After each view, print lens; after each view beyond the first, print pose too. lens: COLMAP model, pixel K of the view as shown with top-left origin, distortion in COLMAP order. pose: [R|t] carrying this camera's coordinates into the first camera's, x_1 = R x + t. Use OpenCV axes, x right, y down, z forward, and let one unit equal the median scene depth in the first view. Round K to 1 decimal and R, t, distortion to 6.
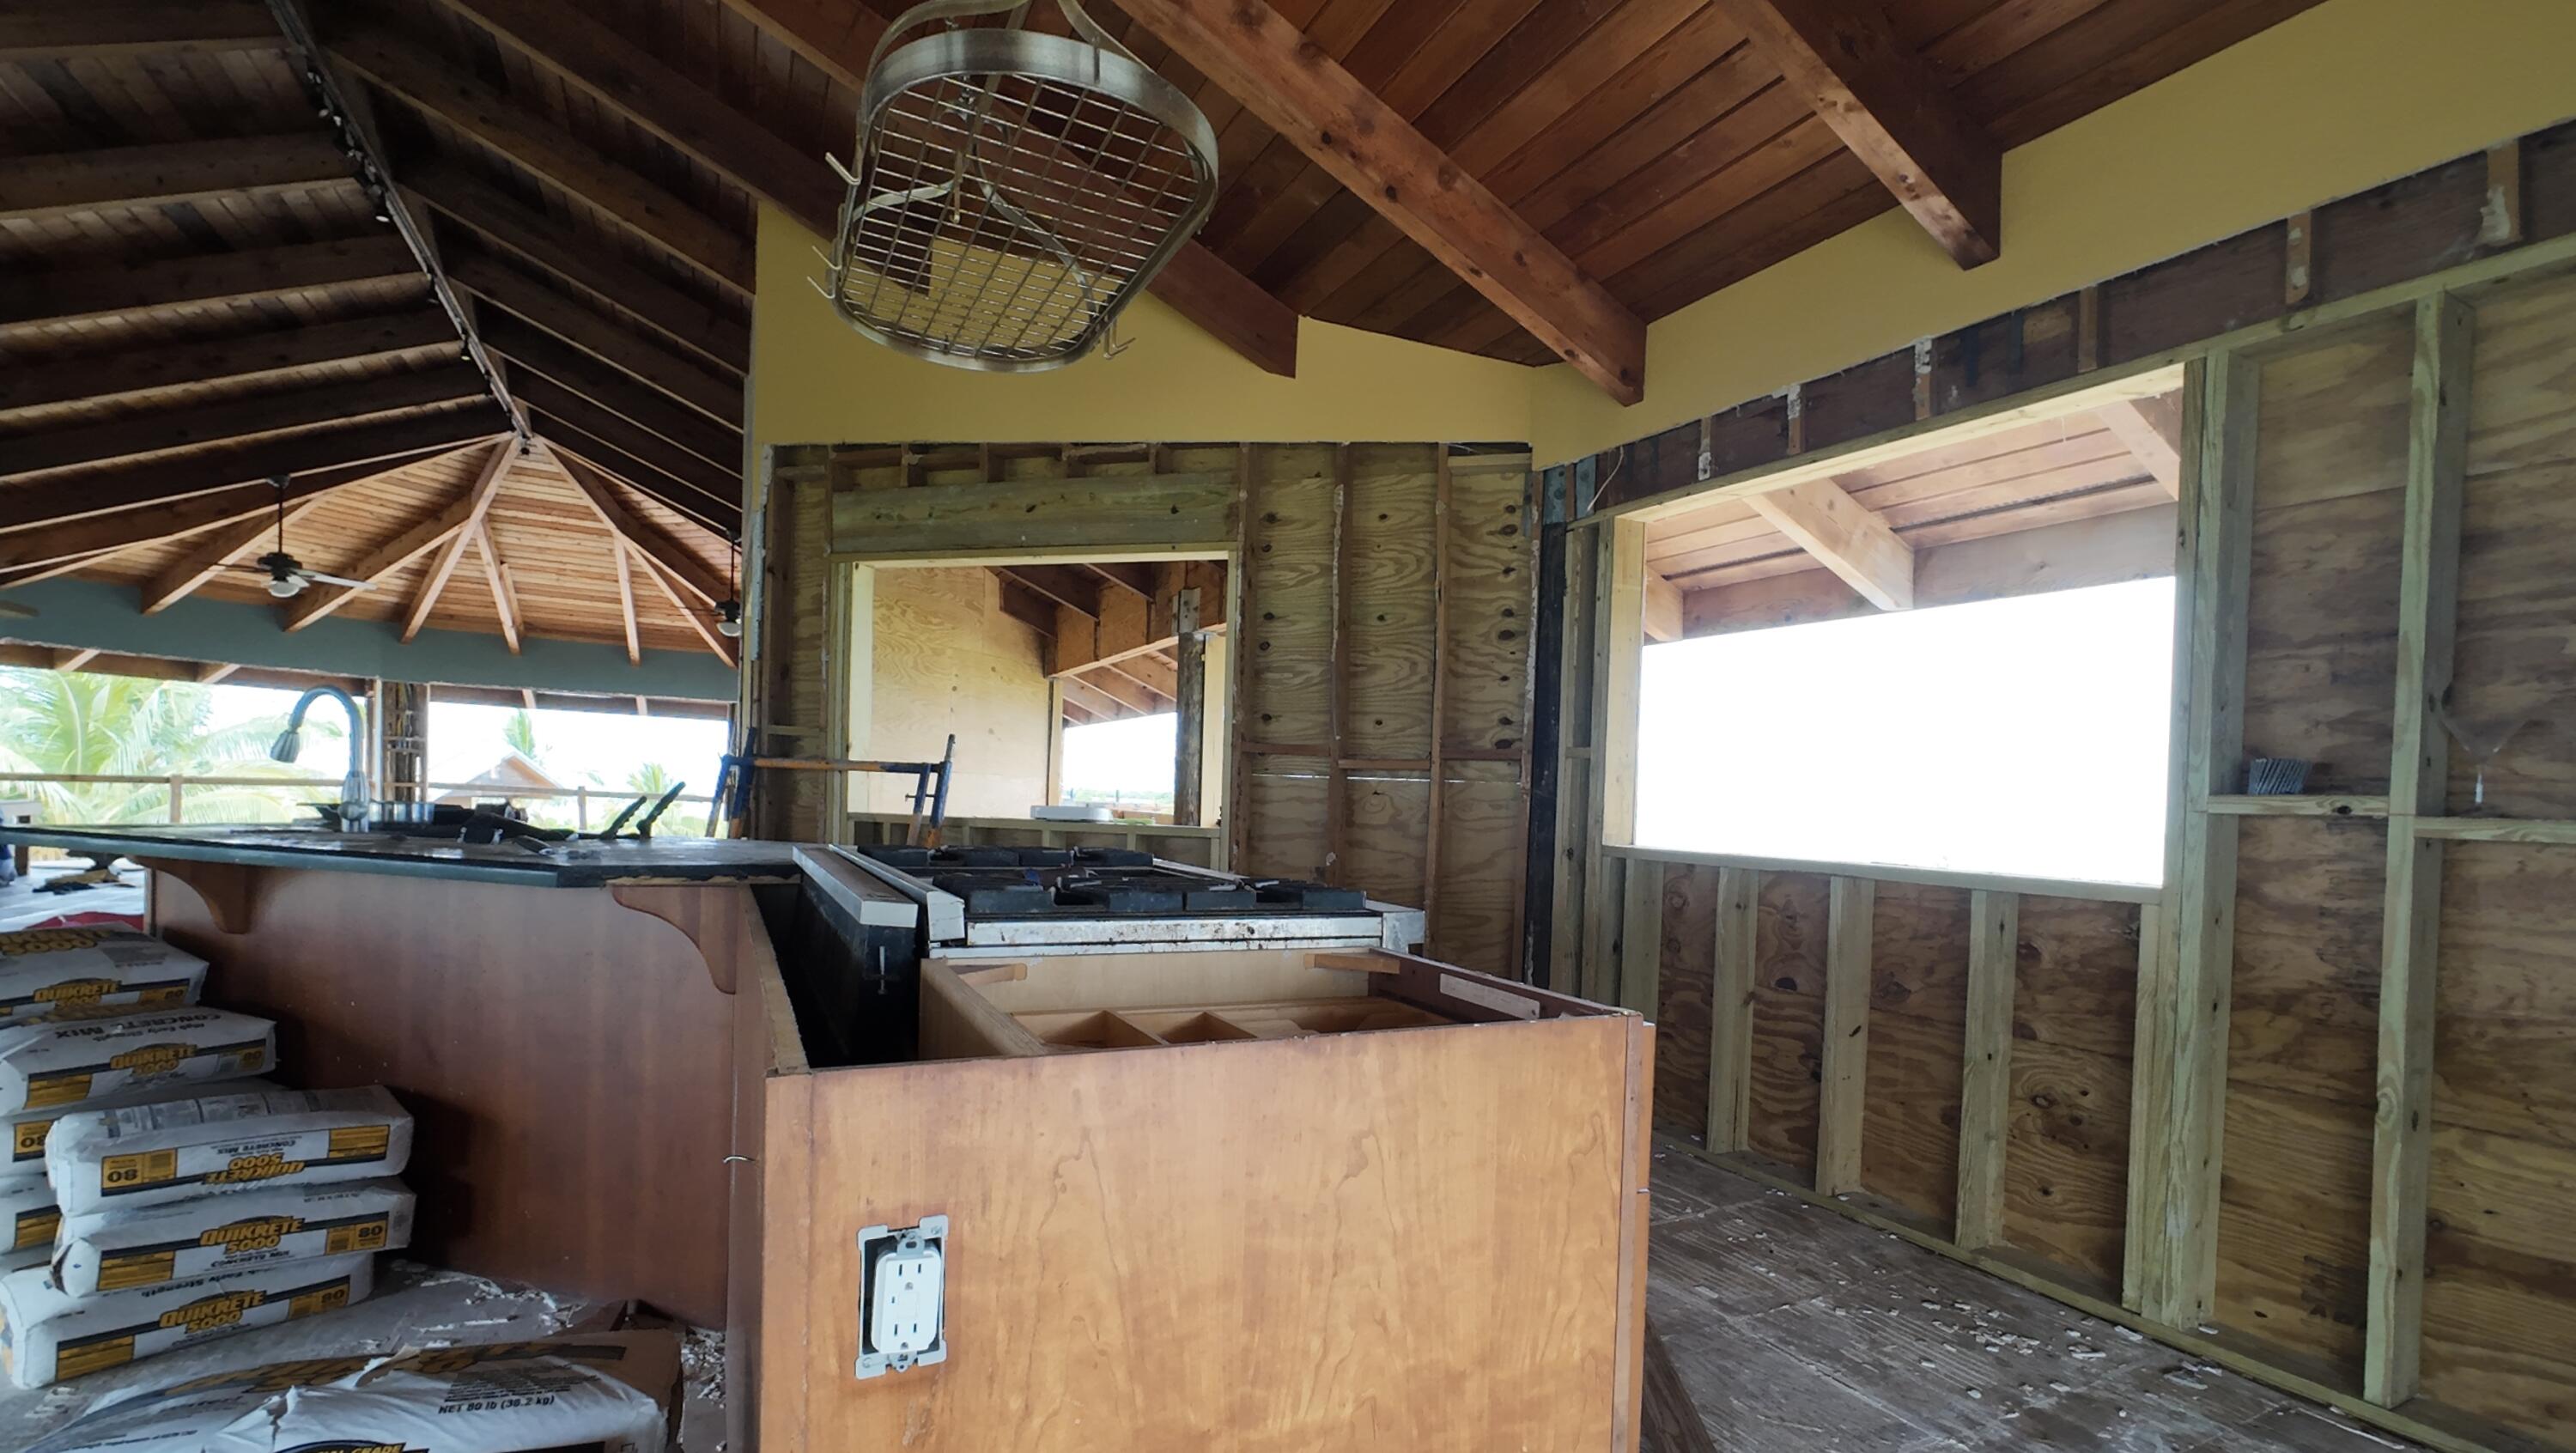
lens RADIAL K [[1173.5, 0, 1315.5], [0, 1173.5, 817.3], [0, 0, 1]] dist [0.000282, 0.004740]
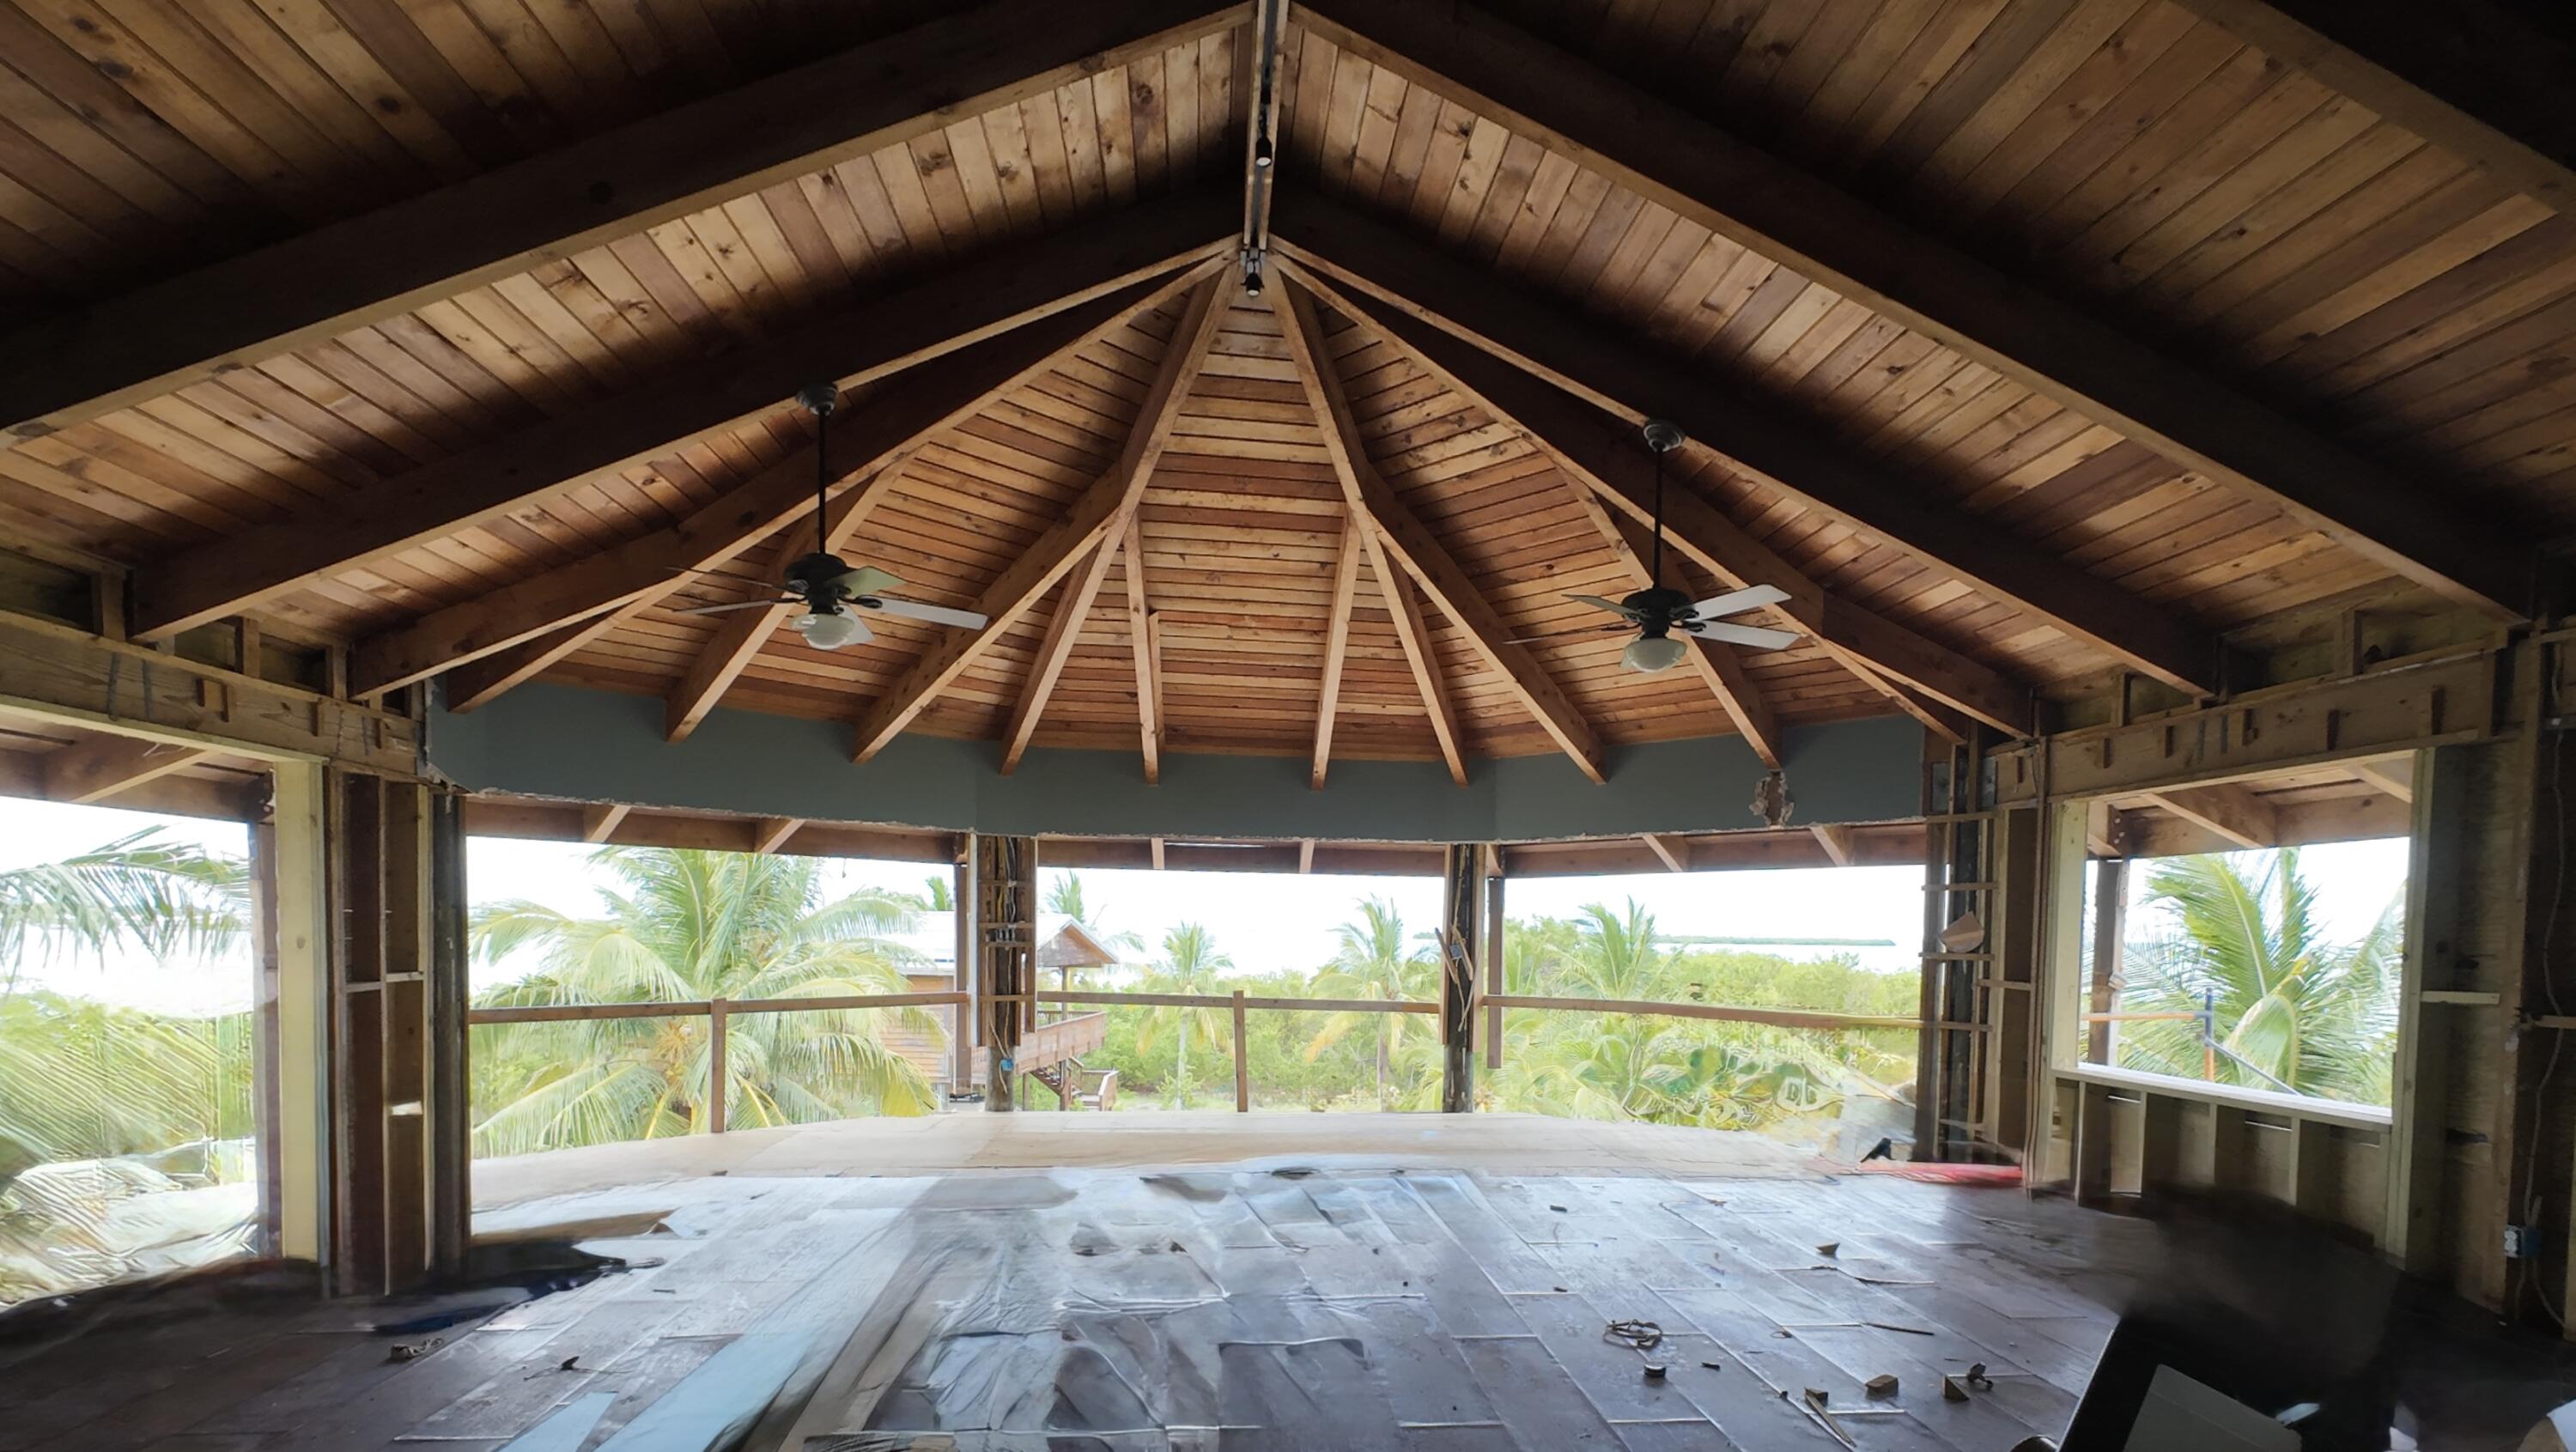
lens RADIAL K [[1182.1, 0, 1285.1], [0, 1182.1, 965.2], [0, 0, 1]] dist [-0.000267, 0.000160]
pose [[0.922930, -0.014338, -0.384700, -0.850289], [0.016258, 0.999866, 0.001741, -0.095916], [0.384623, -0.007861, 0.923040, 1.019663]]
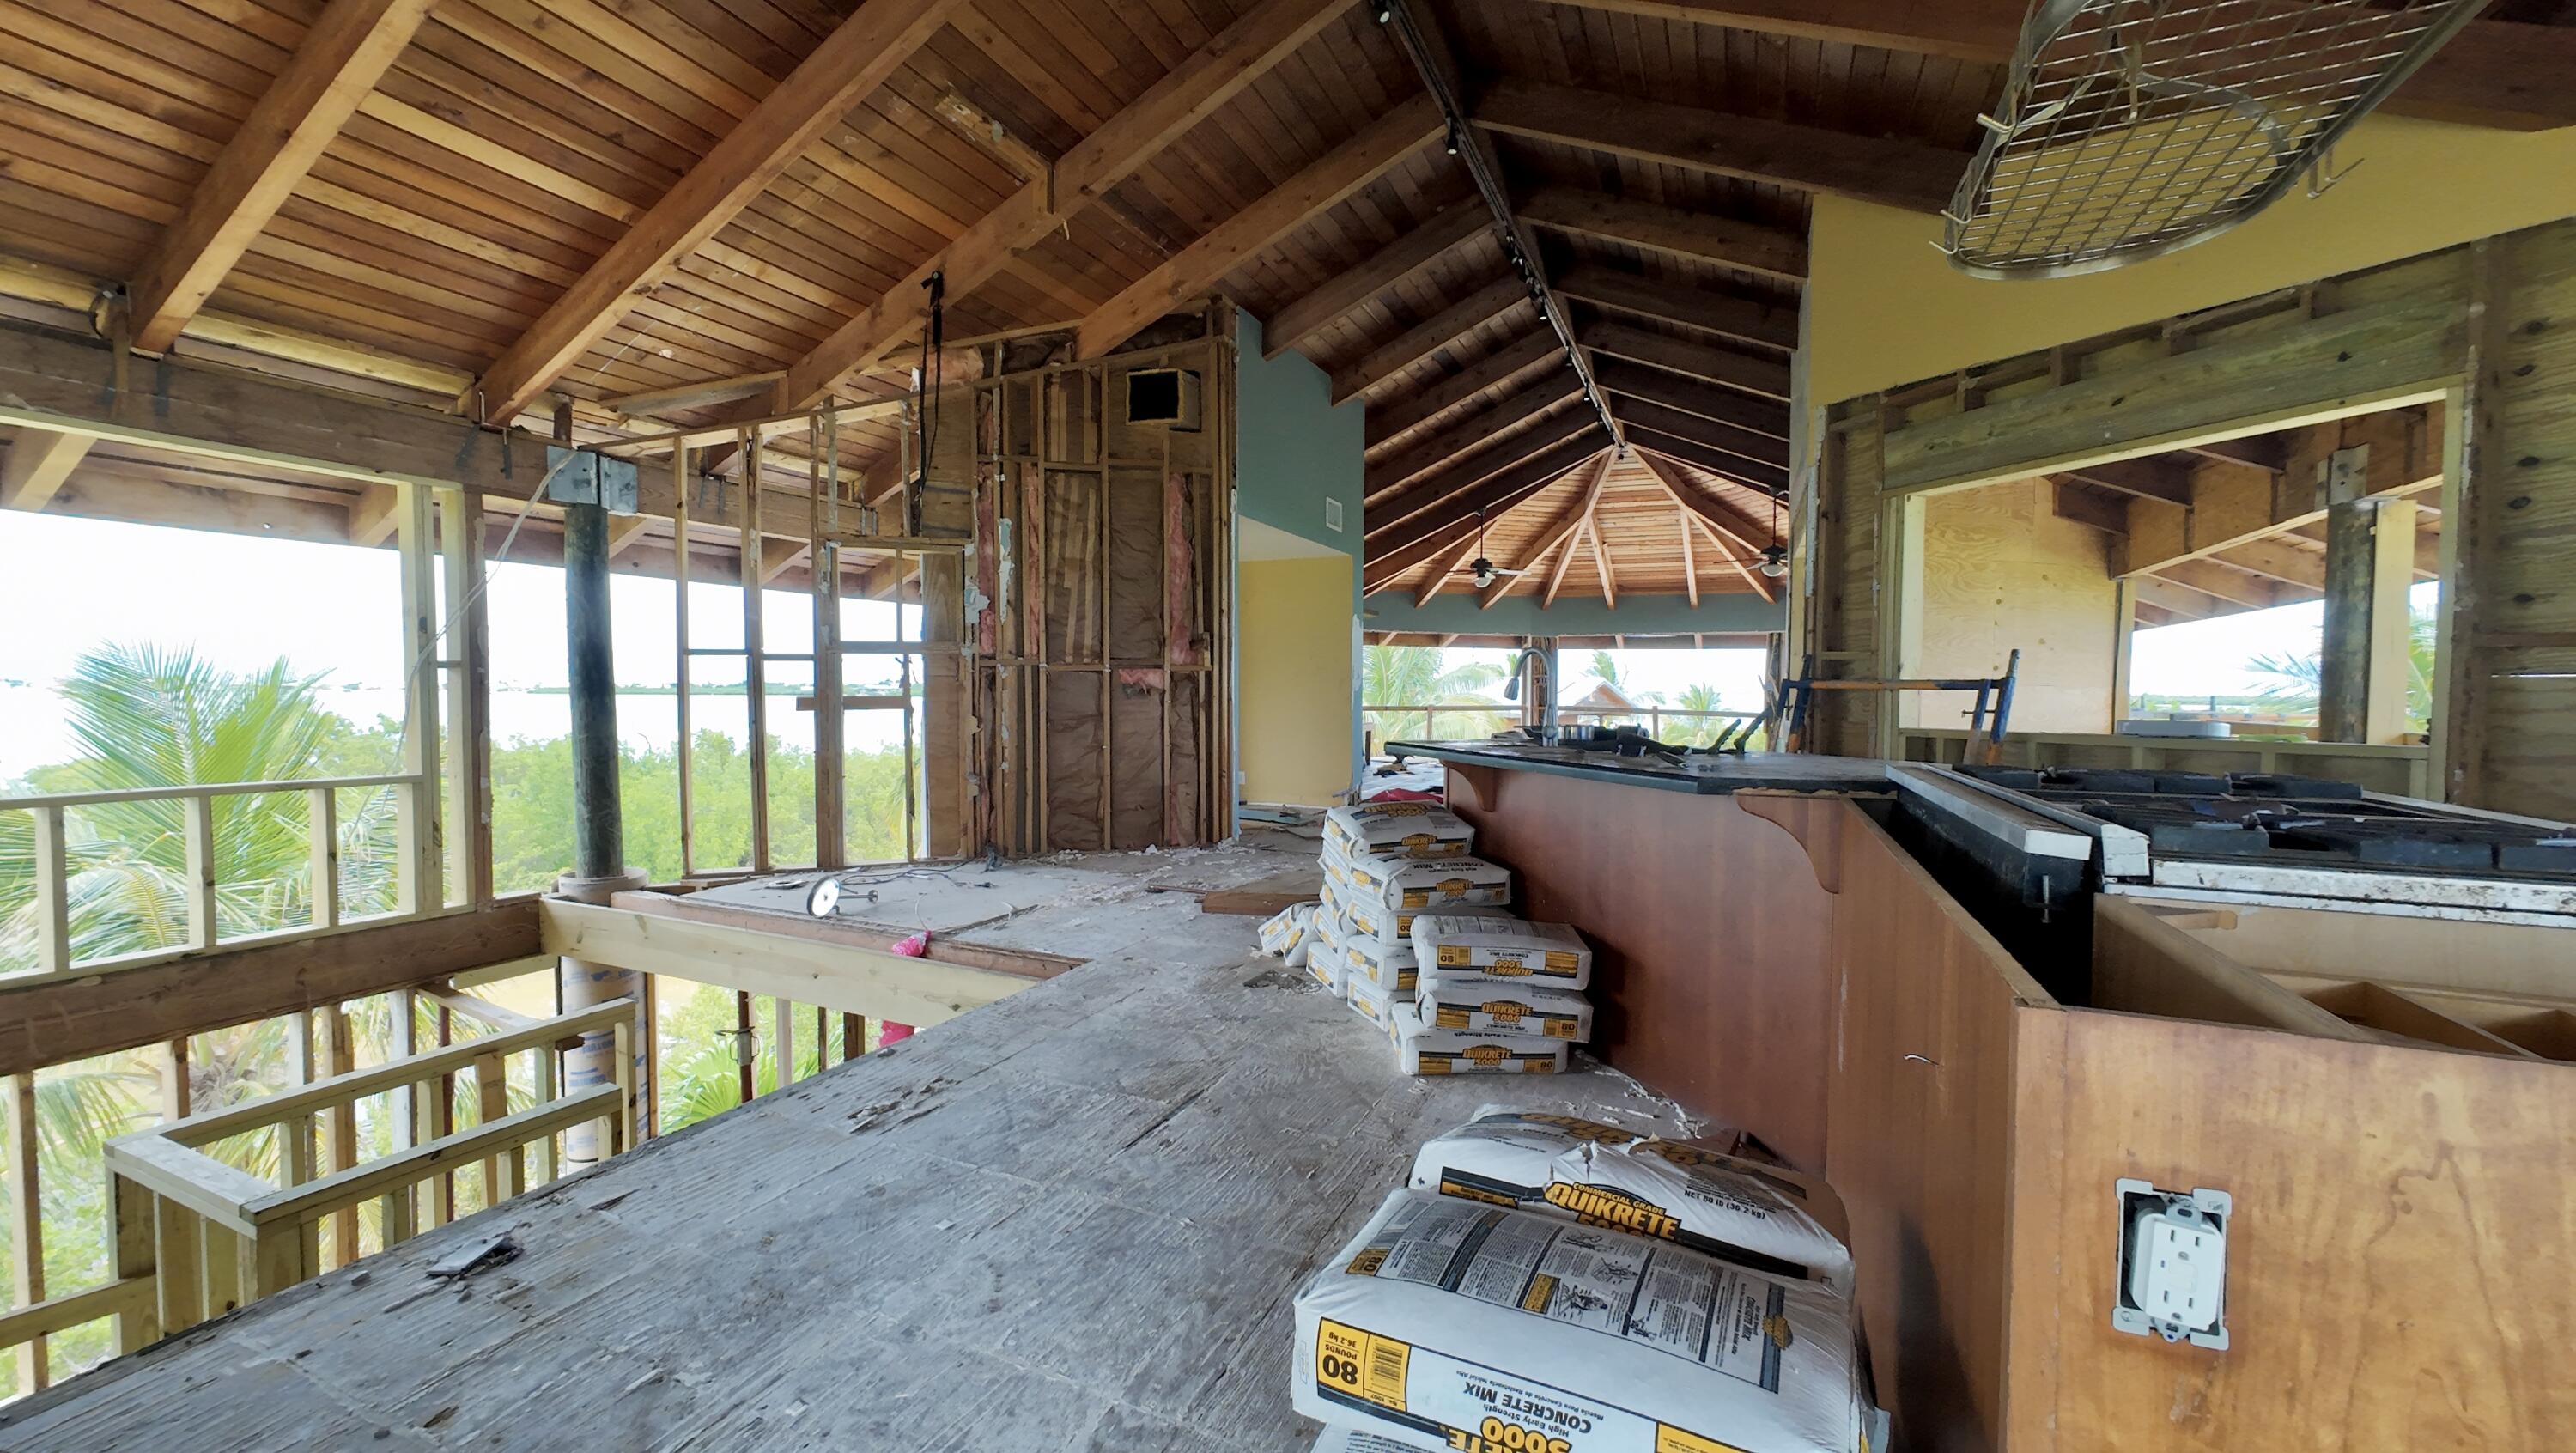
lens RADIAL K [[1003.7, 0, 1288.0], [0, 1003.7, 726.5], [0, 0, 1]] dist [0.007614, 0.000546]
pose [[0.622346, -0.004935, -0.782727, -0.026489], [0.003451, 0.999988, -0.003561, -0.004679], [0.782735, -0.000486, 0.622355, -0.012619]]
